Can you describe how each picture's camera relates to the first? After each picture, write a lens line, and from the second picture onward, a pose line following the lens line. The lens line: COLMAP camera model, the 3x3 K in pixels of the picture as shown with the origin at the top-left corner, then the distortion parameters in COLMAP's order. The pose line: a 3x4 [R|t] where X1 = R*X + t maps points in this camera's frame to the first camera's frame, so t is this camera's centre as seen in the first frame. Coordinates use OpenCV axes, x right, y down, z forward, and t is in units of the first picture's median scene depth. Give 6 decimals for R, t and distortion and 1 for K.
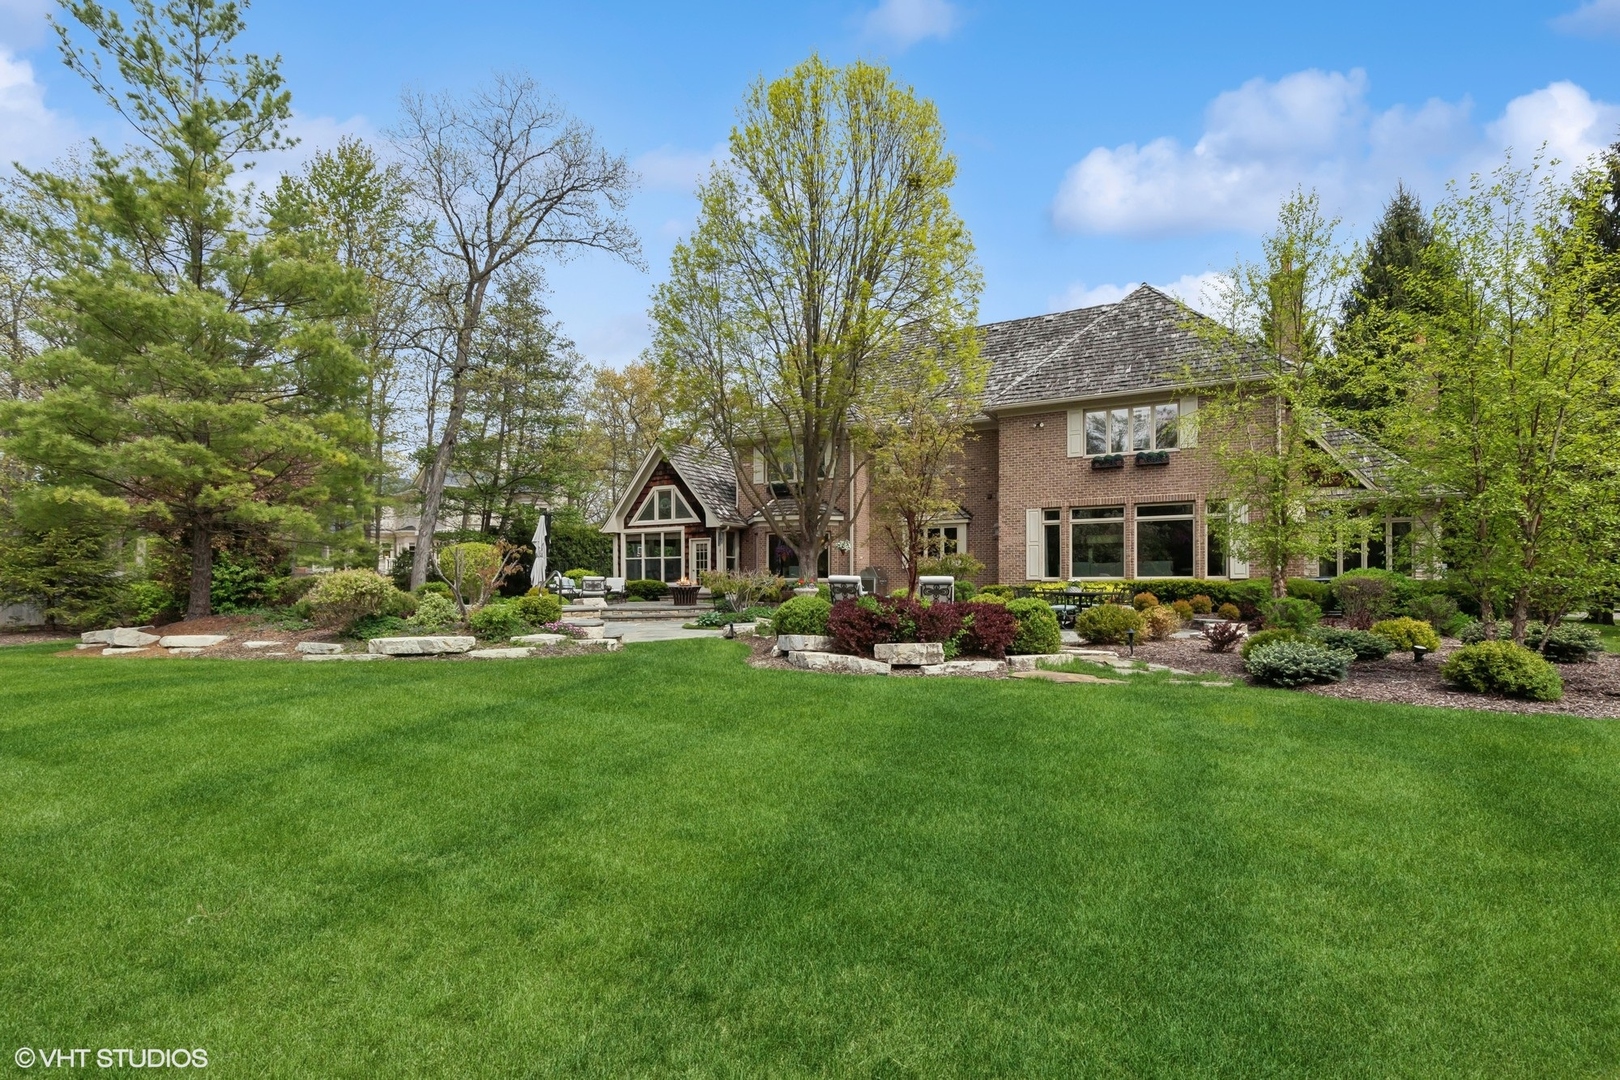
lens RADIAL K [[742.4, 0, 823.2], [0, 742.4, 538.6], [0, 0, 1]] dist [0.000562, -0.000220]
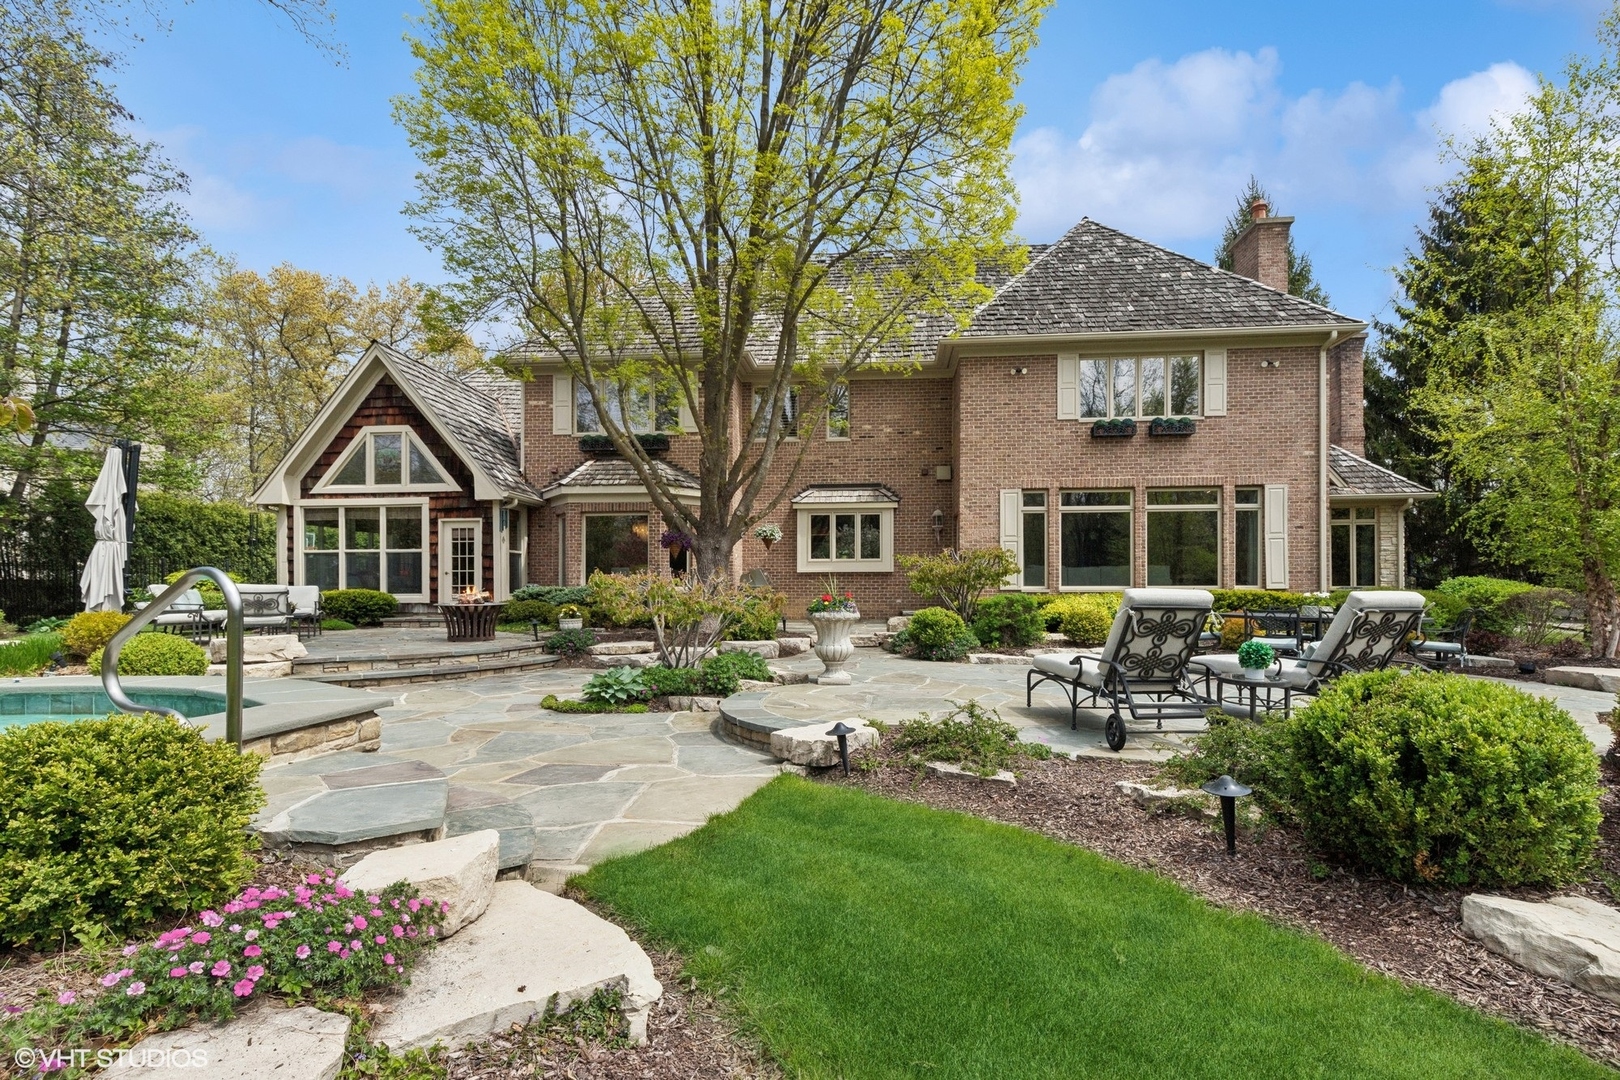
lens RADIAL K [[732.5, 0, 811.2], [0, 732.5, 568.7], [0, 0, 1]] dist [-0.003588, -0.000401]
pose [[0.920234, 0.009391, 0.391256, -0.135922], [-0.022608, 0.999318, 0.029188, 0.015905], [-0.390715, -0.035705, 0.919819, 0.356762]]
